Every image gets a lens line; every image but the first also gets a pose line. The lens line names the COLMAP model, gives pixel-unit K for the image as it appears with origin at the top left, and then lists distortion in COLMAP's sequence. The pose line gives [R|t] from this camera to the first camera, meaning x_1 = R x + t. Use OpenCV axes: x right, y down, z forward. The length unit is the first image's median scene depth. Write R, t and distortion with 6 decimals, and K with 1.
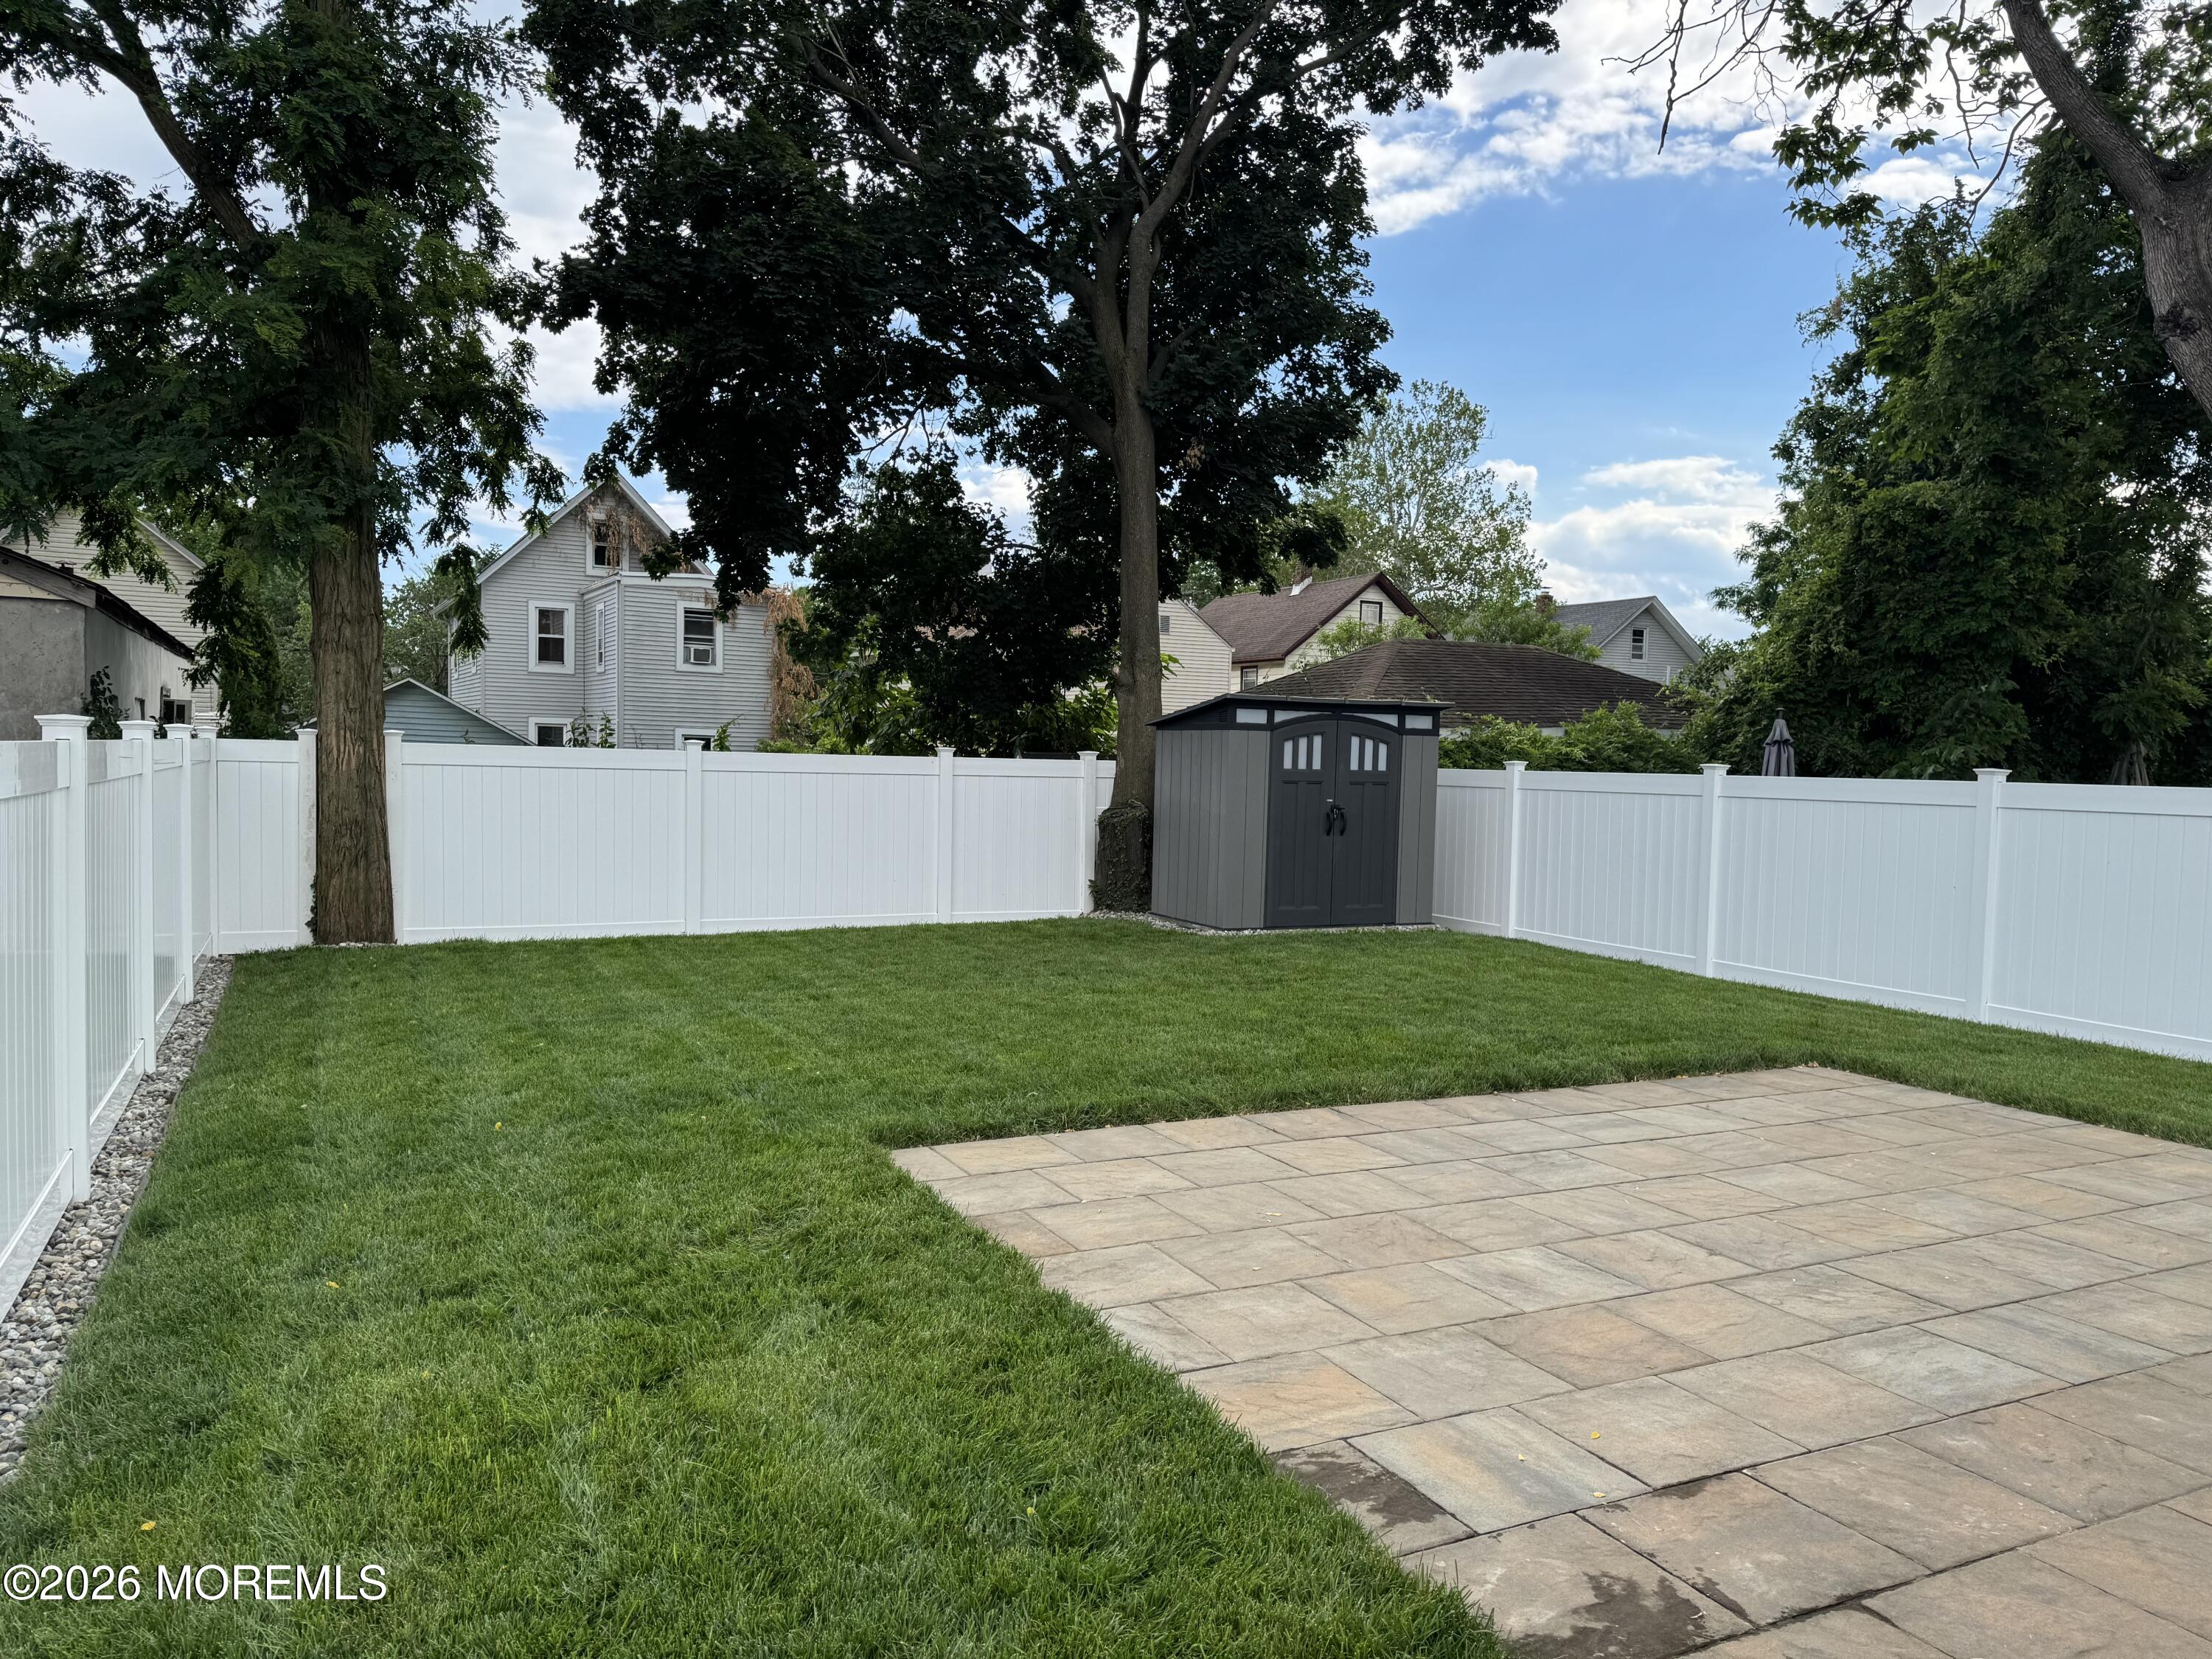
lens RADIAL K [[1540.3, 0, 1106.0], [0, 1540.3, 829.5], [0, 0, 1]] dist [0.089827, -0.121259]
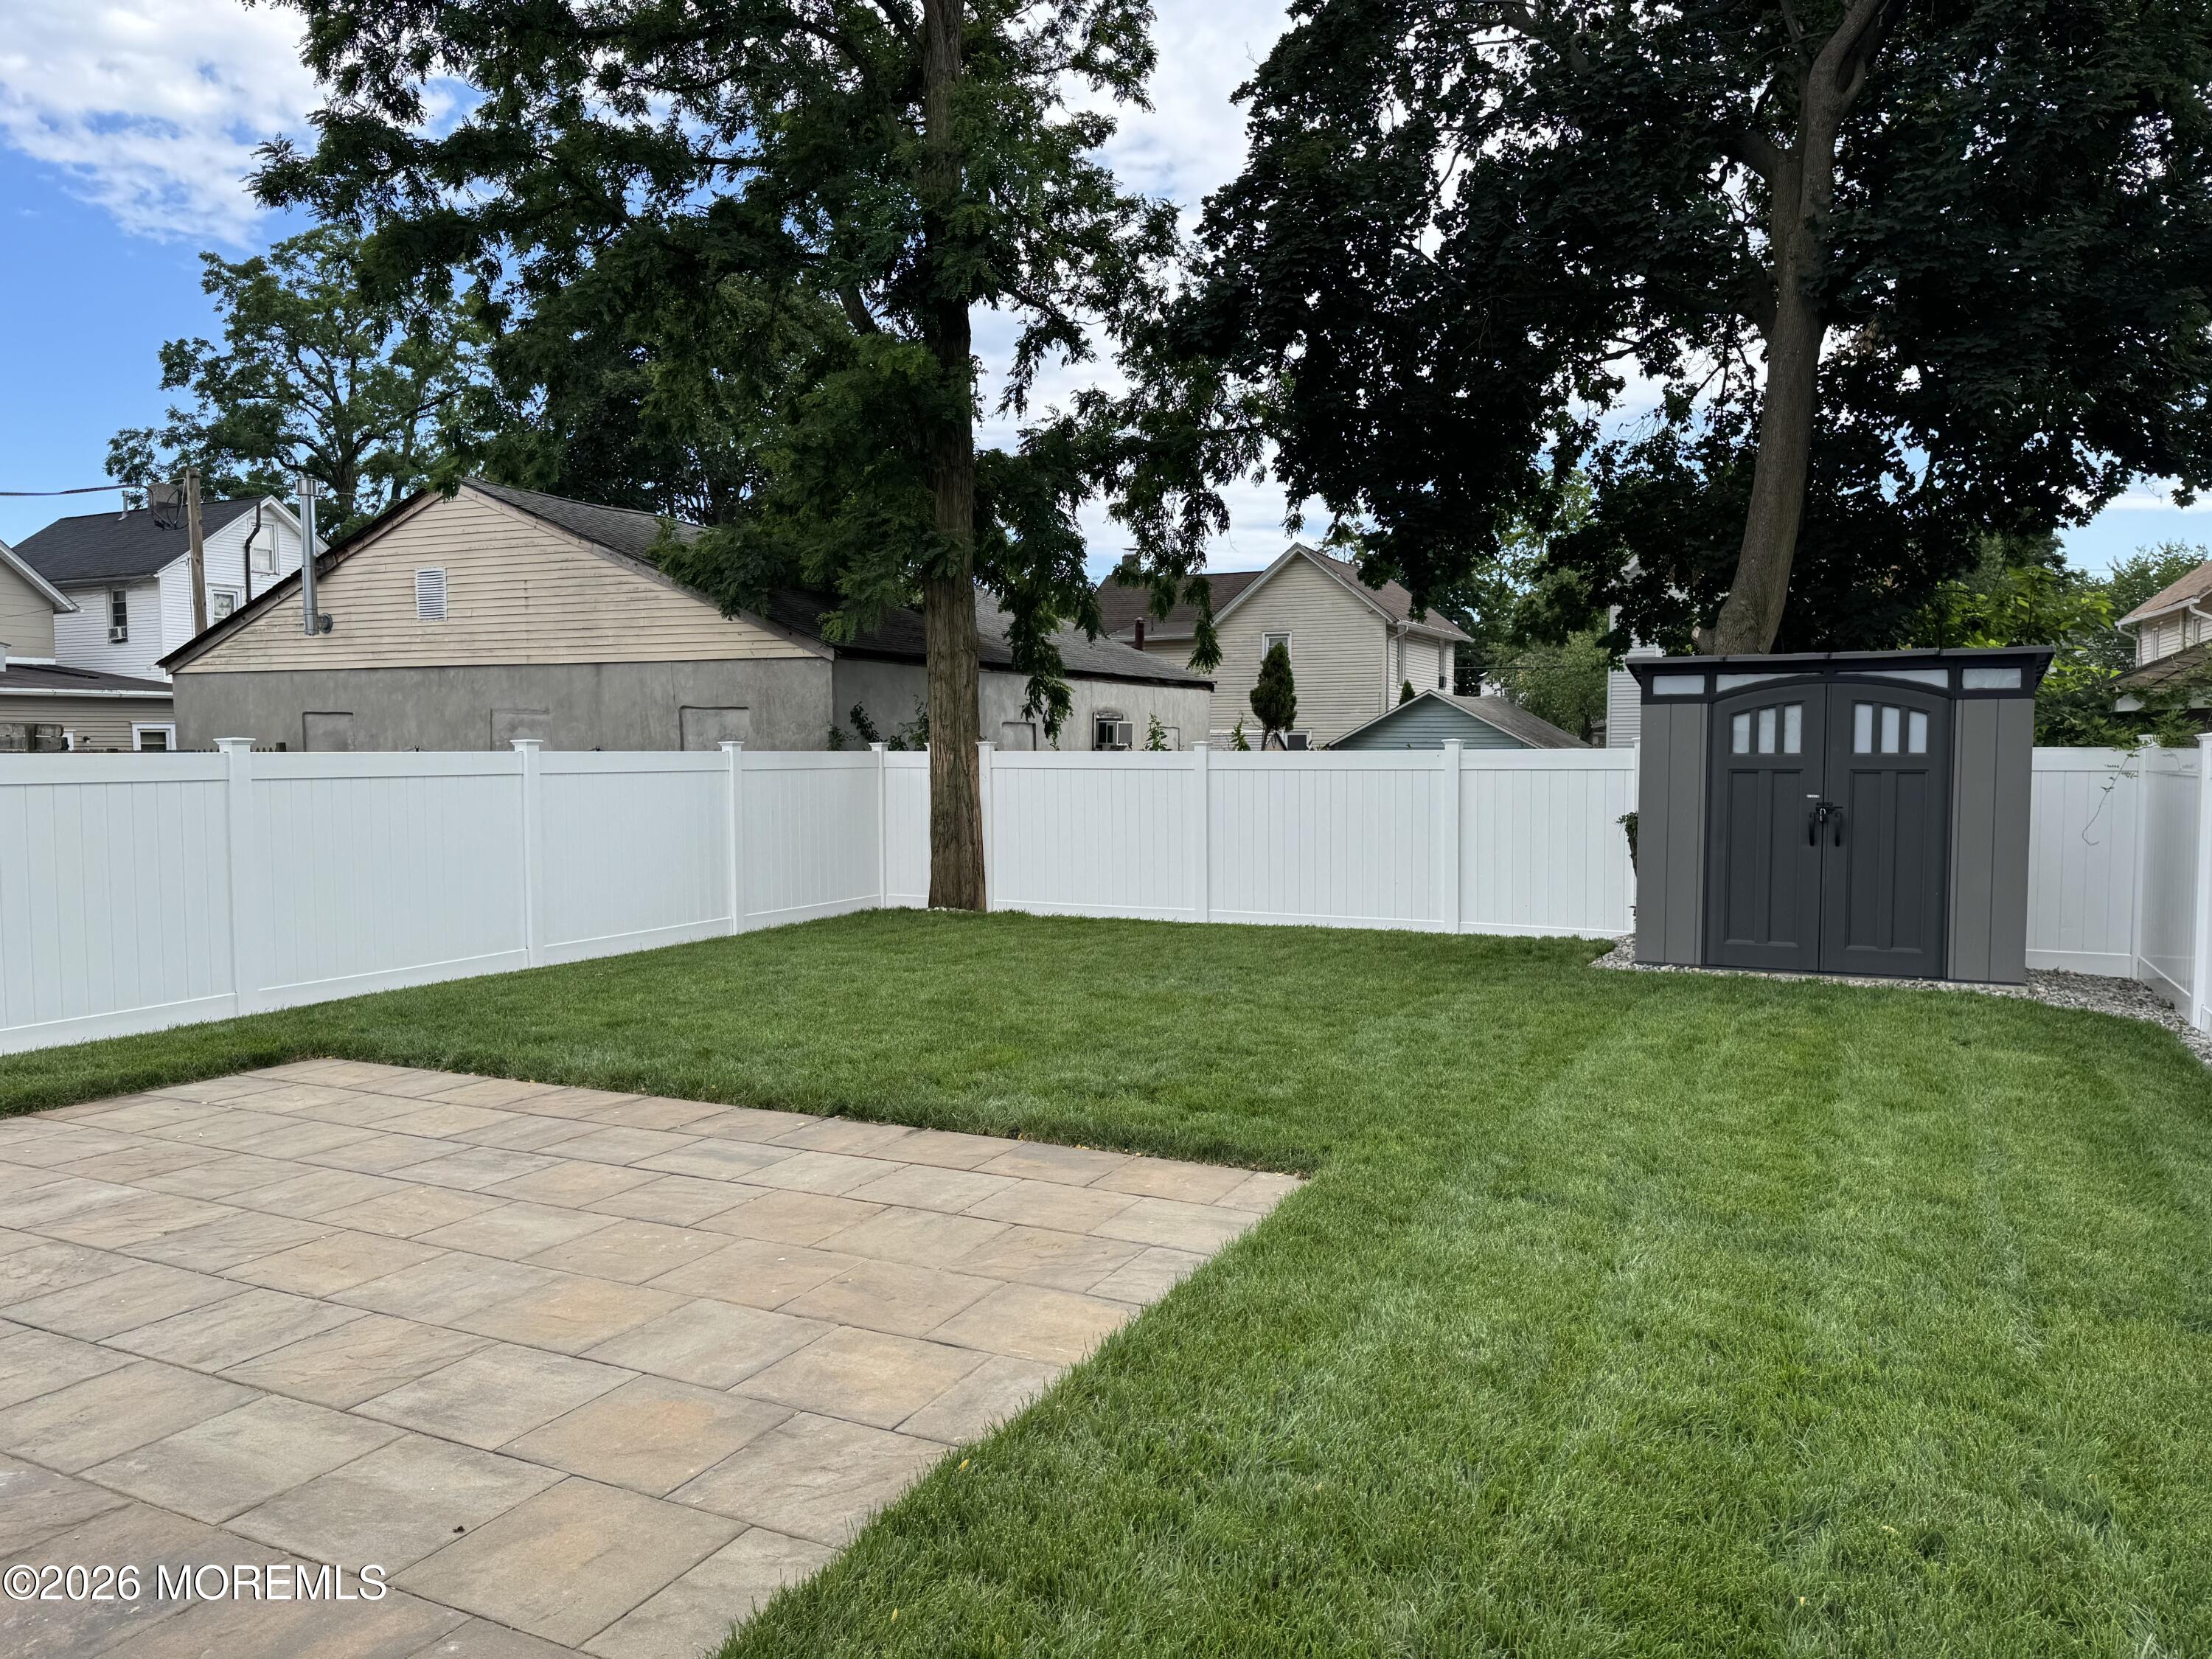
lens RADIAL K [[1540.3, 0, 1106.0], [0, 1540.3, 829.5], [0, 0, 1]] dist [0.089827, -0.121259]
pose [[0.605644, 0.014671, -0.795601, 0.640039], [-0.019113, 0.999810, 0.003887, 0.000204], [0.795506, 0.012852, 0.605809, 0.362090]]
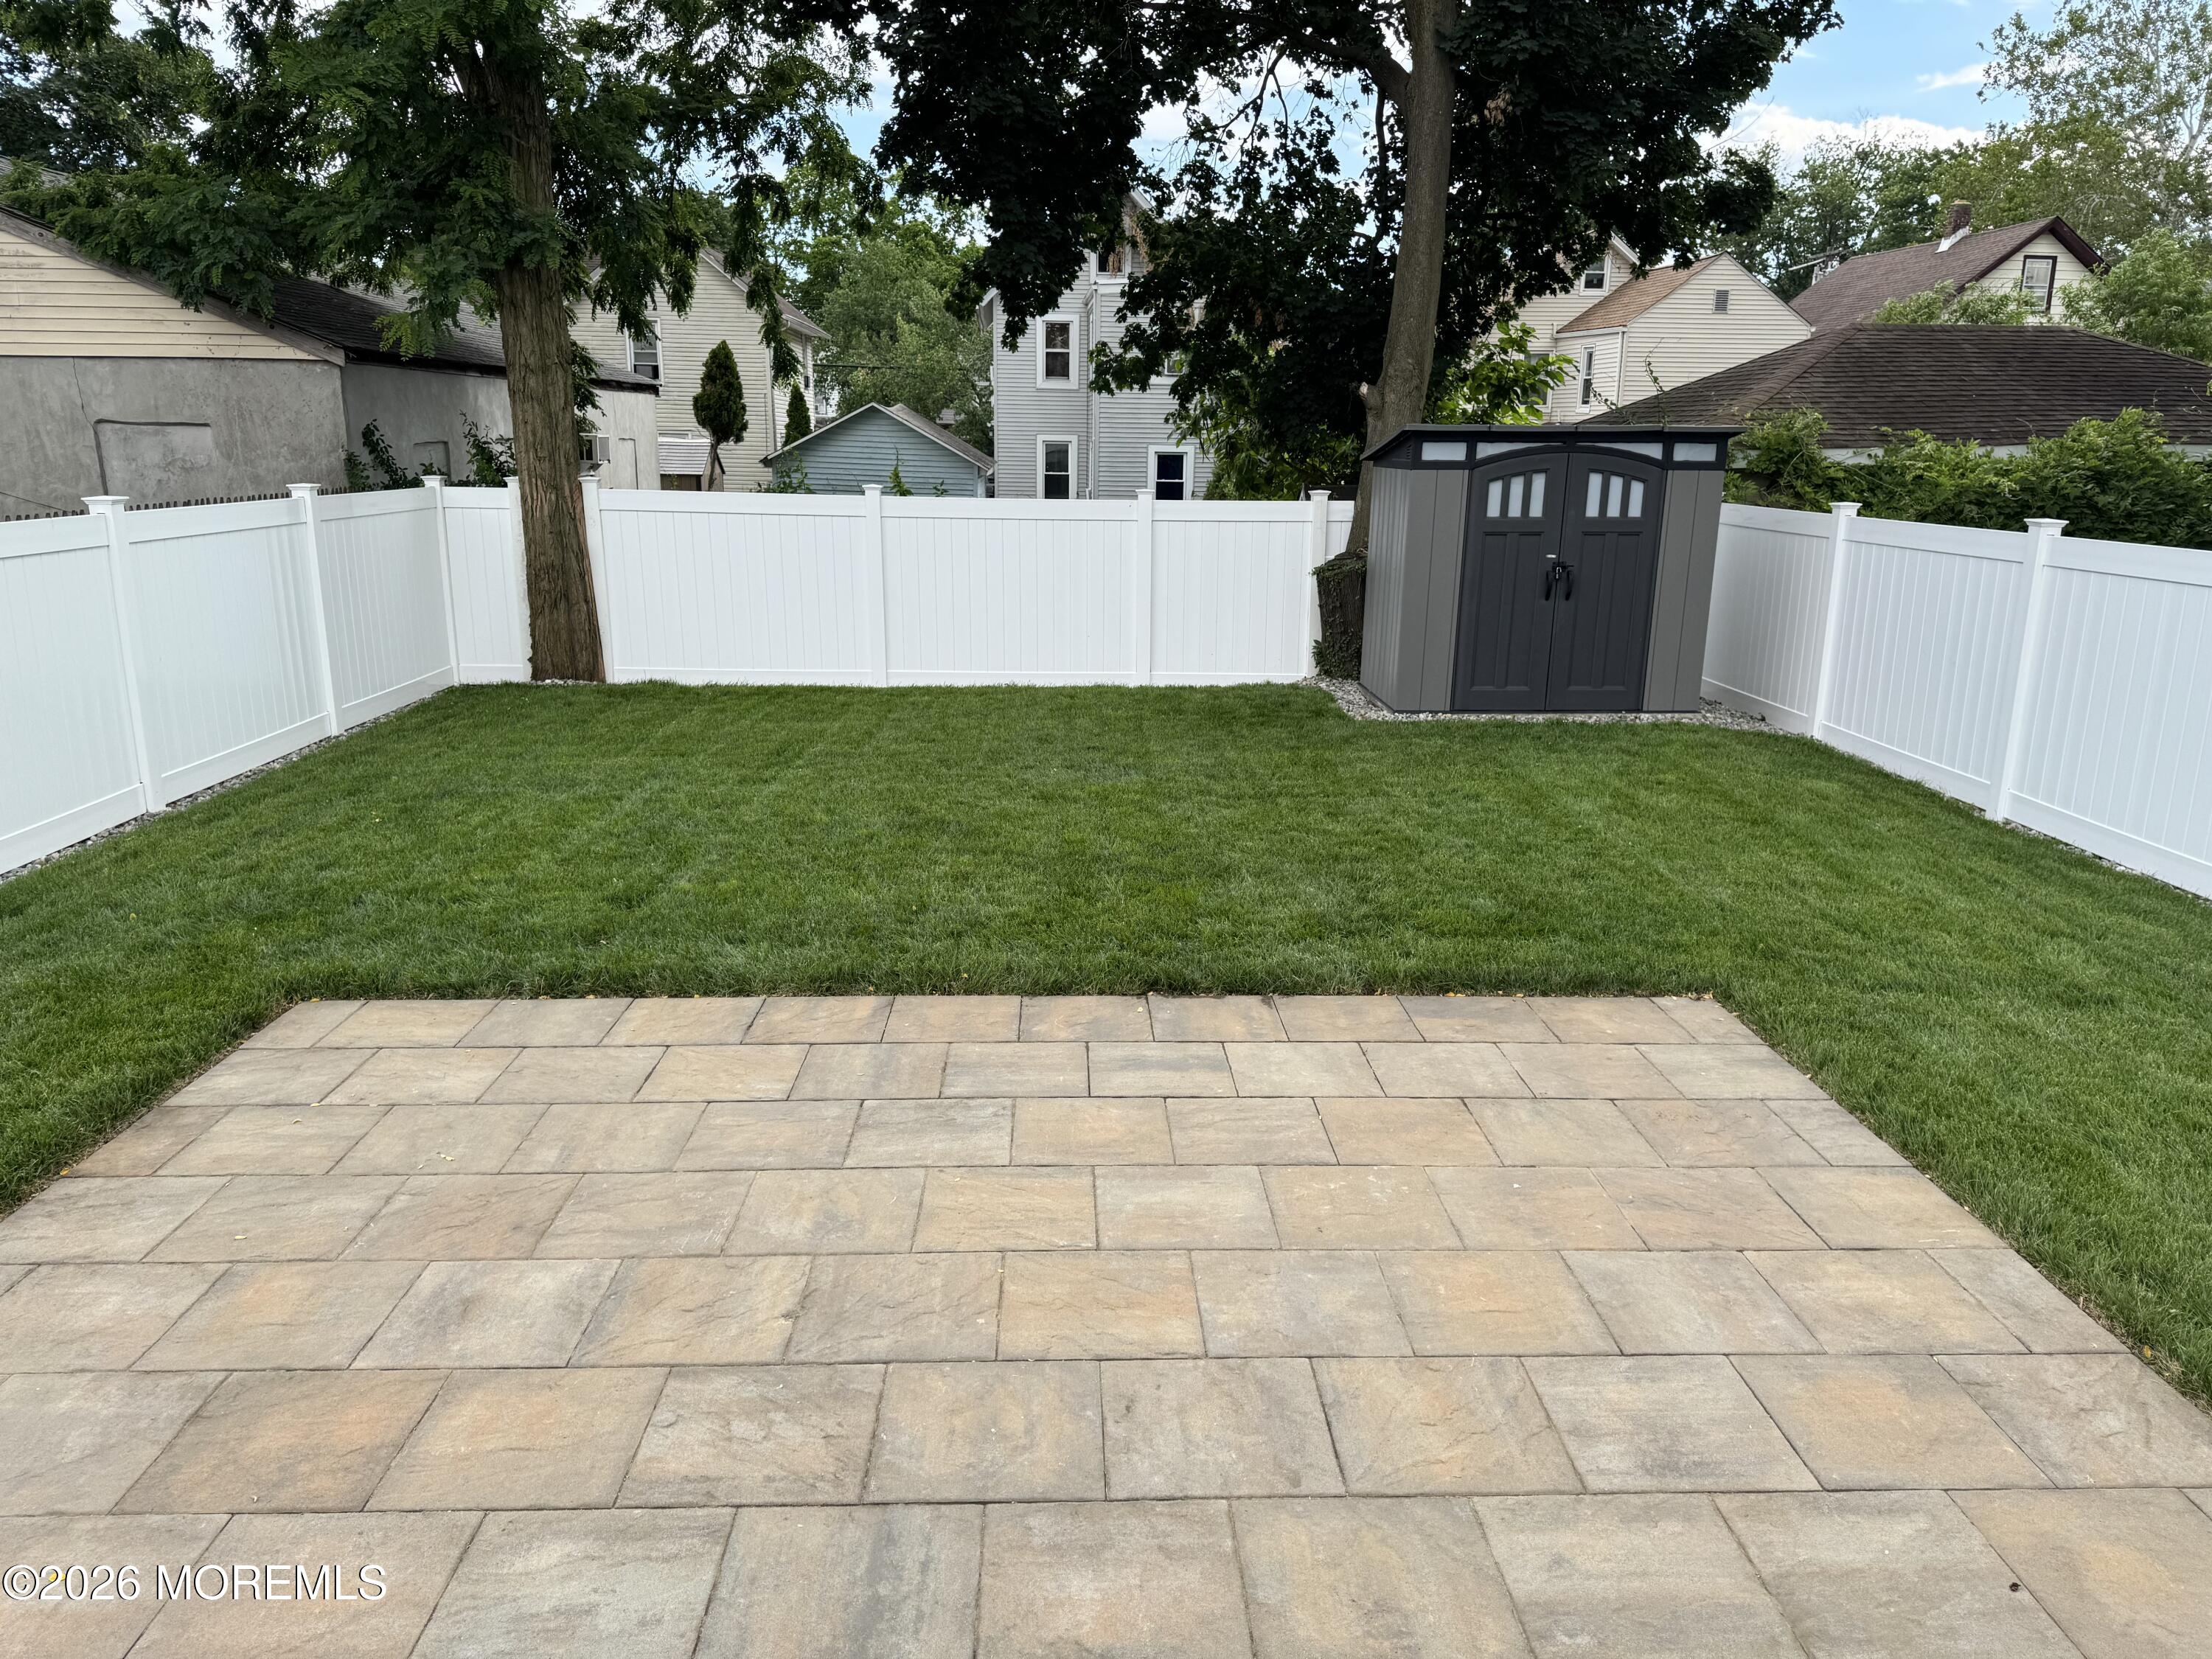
lens RADIAL K [[1539.2, 0, 1118.5], [0, 1539.2, 812.8], [0, 0, 1]] dist [0.137362, -0.210307]
pose [[0.913047, 0.082605, -0.399403, 0.336057], [-0.009071, 0.983146, 0.182599, -0.041067], [0.407754, -0.163098, 0.898407, 0.182351]]
